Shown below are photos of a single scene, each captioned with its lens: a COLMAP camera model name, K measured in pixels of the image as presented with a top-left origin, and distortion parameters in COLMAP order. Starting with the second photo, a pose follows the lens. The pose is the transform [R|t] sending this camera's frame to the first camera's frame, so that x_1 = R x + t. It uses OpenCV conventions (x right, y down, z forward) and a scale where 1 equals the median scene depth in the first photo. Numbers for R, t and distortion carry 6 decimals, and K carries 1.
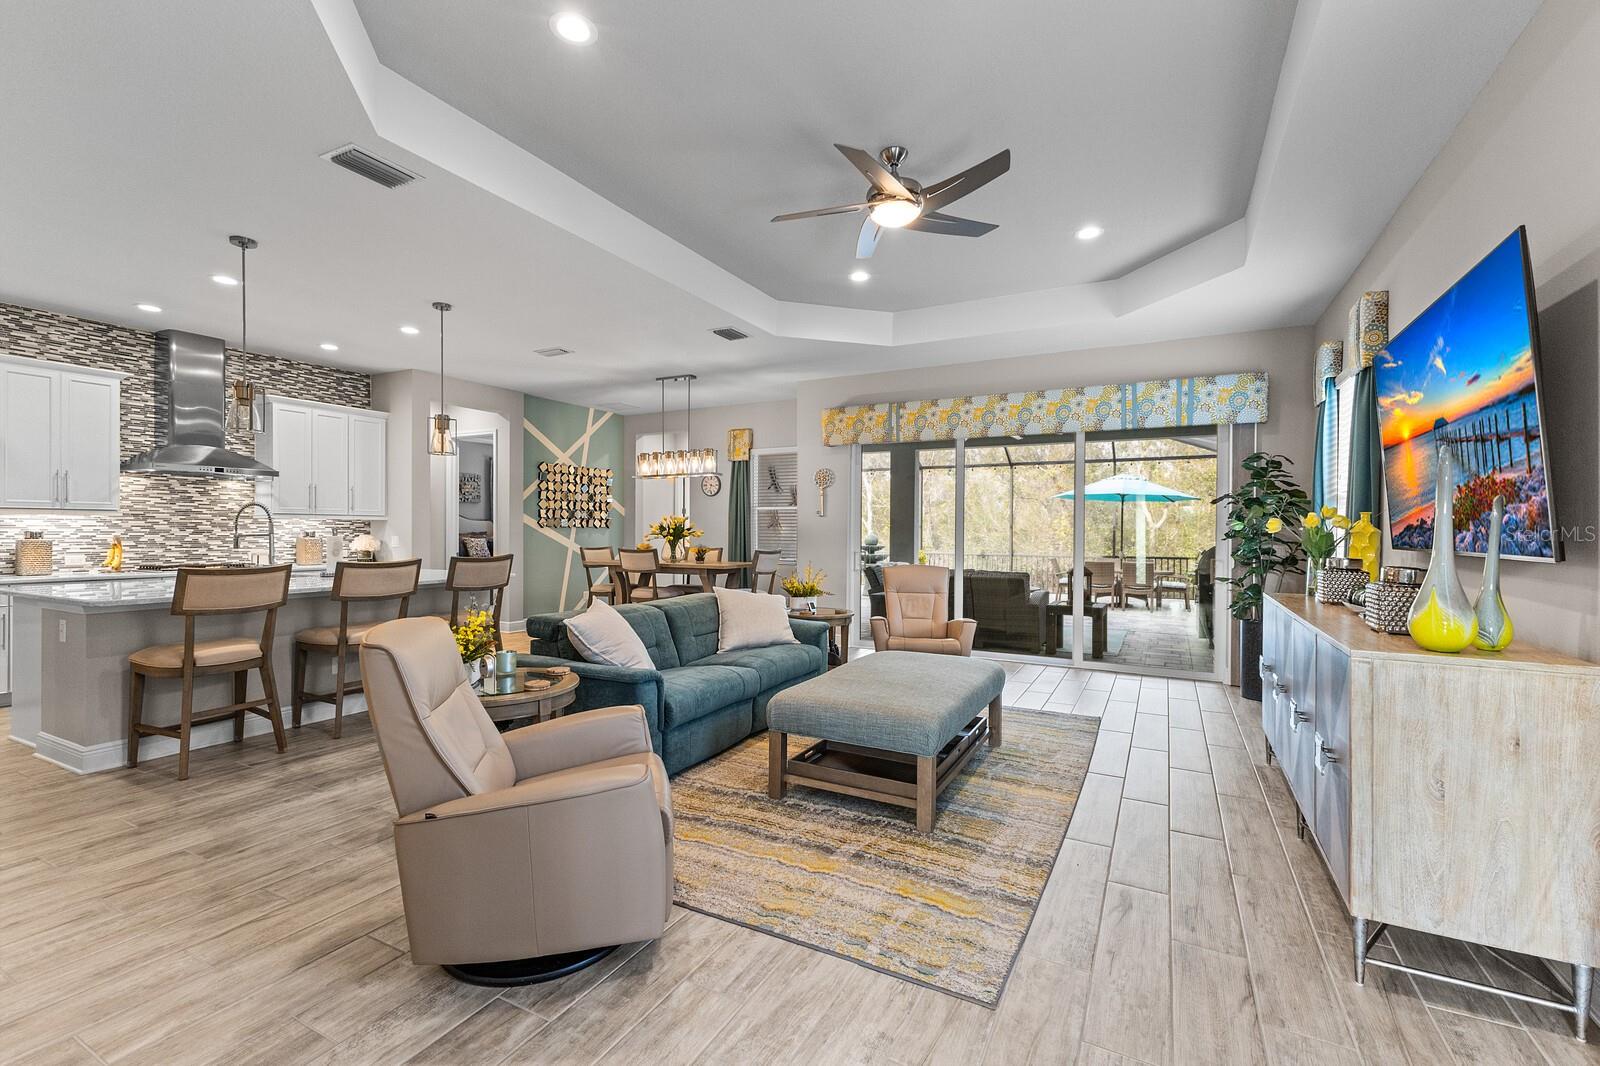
lens RADIAL K [[687.8, 0, 802.2], [0, 687.8, 532.8], [0, 0, 1]] dist [0.011917, -0.000859]
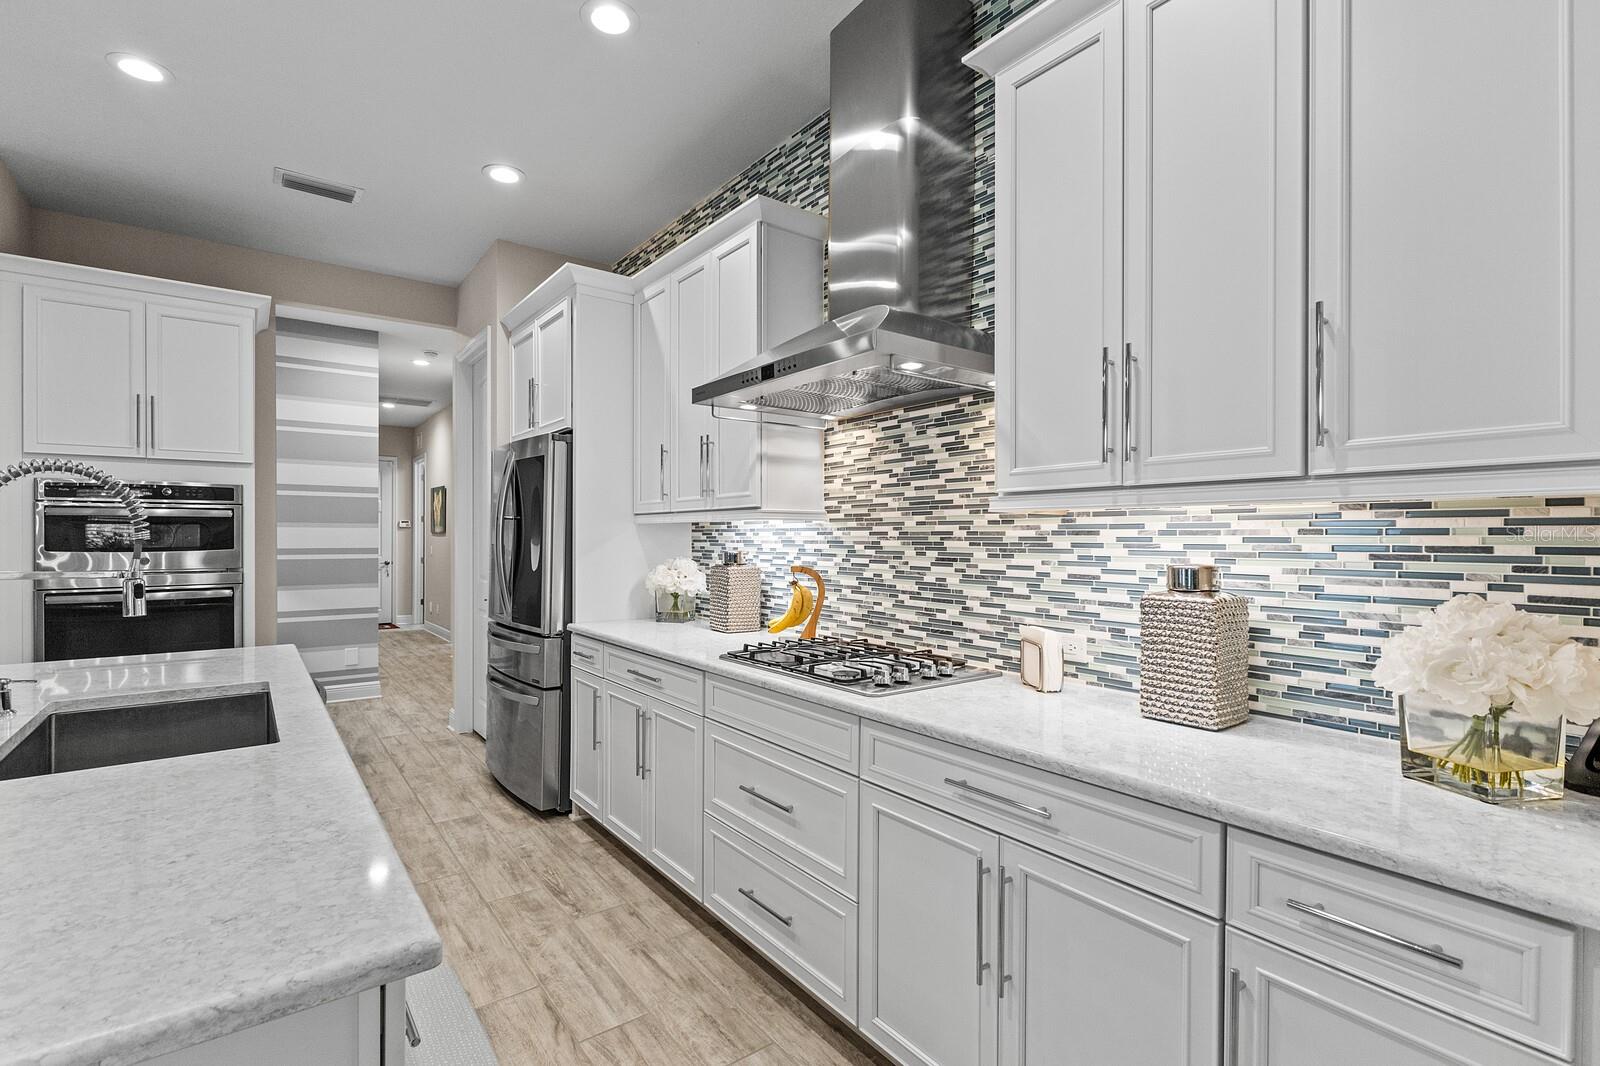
lens RADIAL K [[728.7, 0, 799.9], [0, 728.7, 542.1], [0, 0, 1]] dist [-0.004768, -0.000153]
pose [[-0.420258, -0.002016, -0.907402, -0.541880], [-0.006597, 0.999978, 0.000834, -0.010190], [0.907381, 0.006337, -0.420262, 1.180002]]
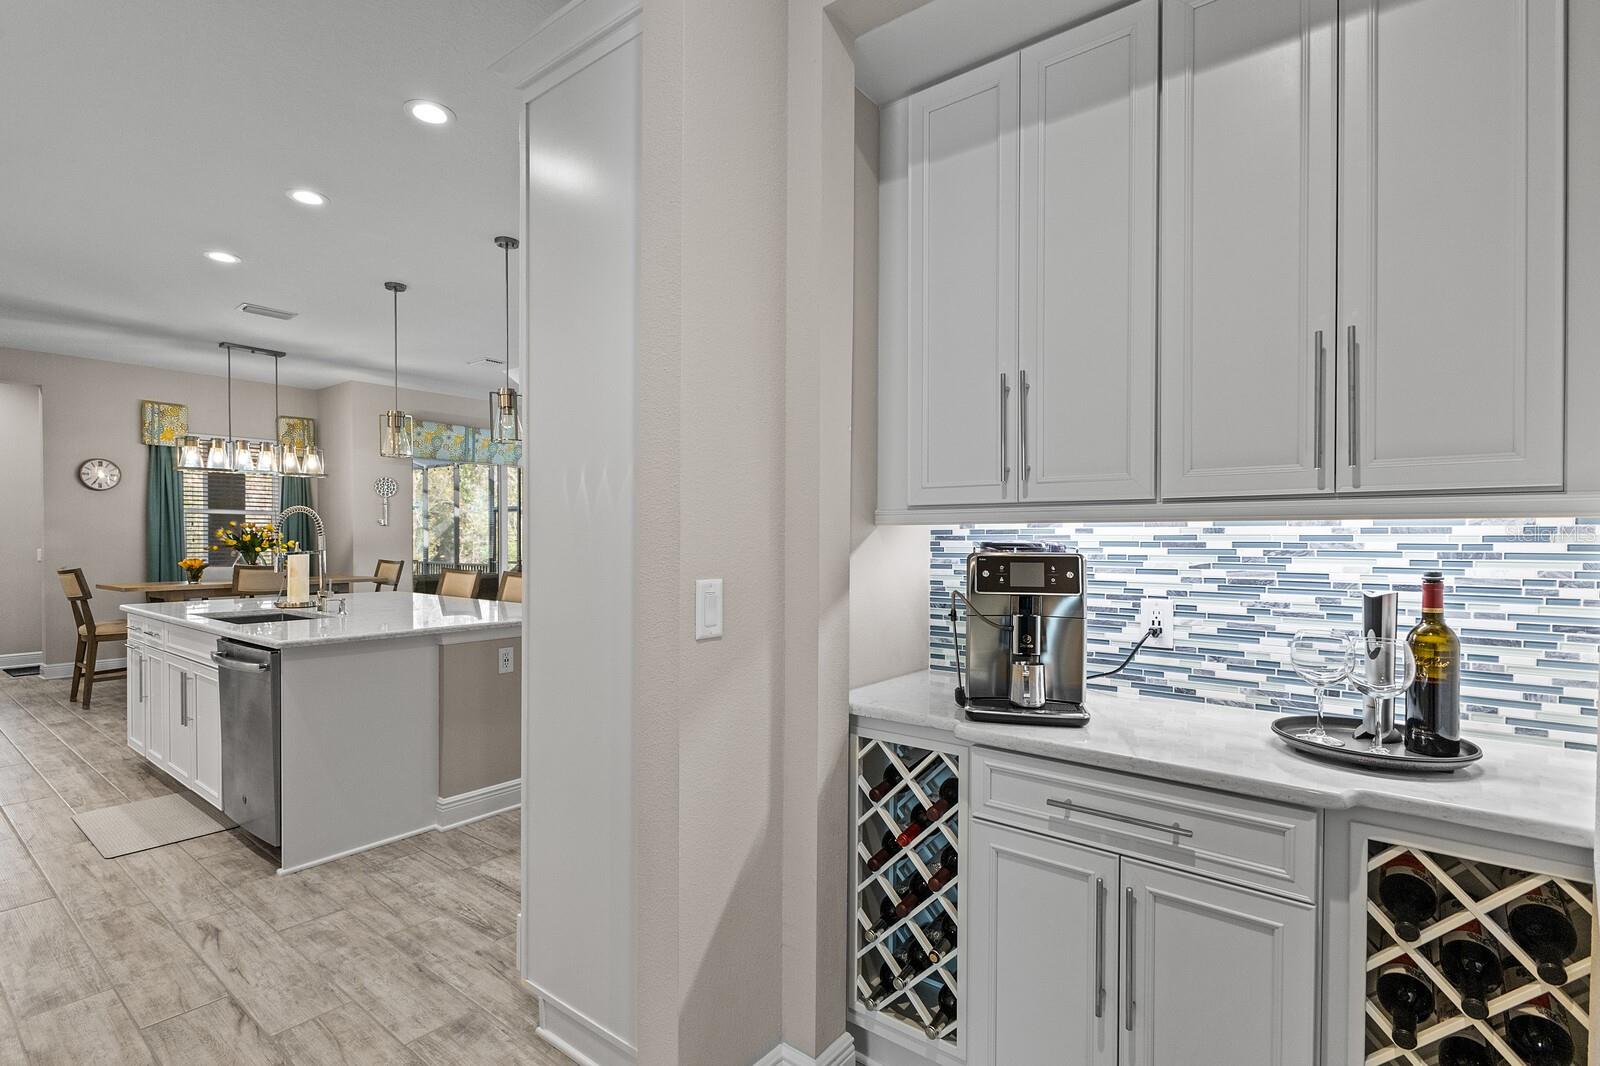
lens RADIAL K [[779.8, 0, 805.3], [0, 779.8, 544.7], [0, 0, 1]] dist [0.027983, -0.012826]
pose [[0.196300, -0.015730, 0.980418, -1.254037], [-0.001634, 0.999865, 0.016369, -0.020079], [-0.980542, -0.004816, 0.196248, 0.244243]]
